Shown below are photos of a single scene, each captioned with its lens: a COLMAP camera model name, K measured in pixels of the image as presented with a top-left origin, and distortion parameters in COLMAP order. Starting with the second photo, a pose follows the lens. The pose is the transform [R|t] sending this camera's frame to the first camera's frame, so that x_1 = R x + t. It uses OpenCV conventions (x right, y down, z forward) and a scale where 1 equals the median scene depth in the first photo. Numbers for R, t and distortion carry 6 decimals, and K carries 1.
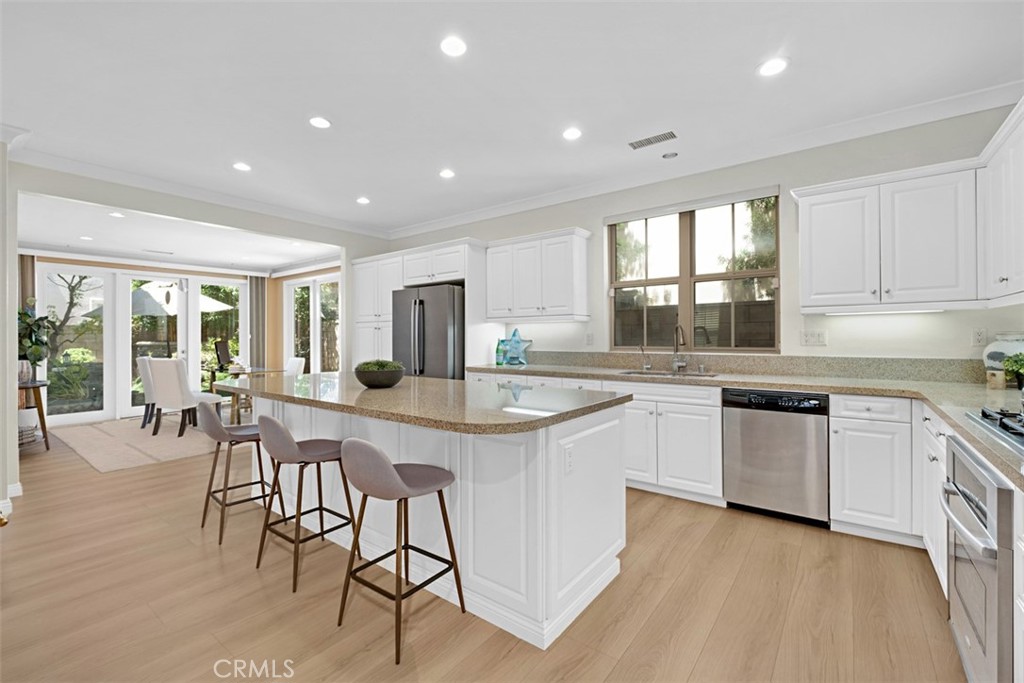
lens RADIAL K [[438.8, 0, 510.7], [0, 438.8, 337.9], [0, 0, 1]] dist [-0.010366, -0.000526]
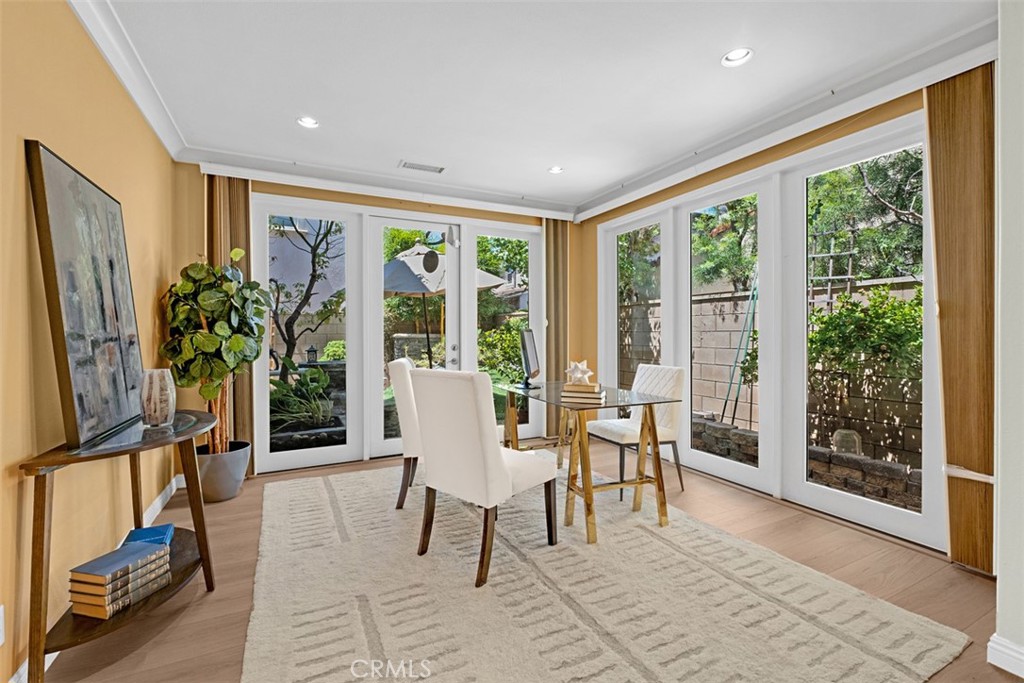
lens RADIAL K [[438.8, 0, 510.7], [0, 438.8, 337.9], [0, 0, 1]] dist [-0.010366, -0.000526]
pose [[0.899833, 0.000373, -0.436234, -0.404896], [0.001955, 0.999986, 0.004887, 0.014599], [0.436229, -0.005250, 0.899820, 0.478398]]
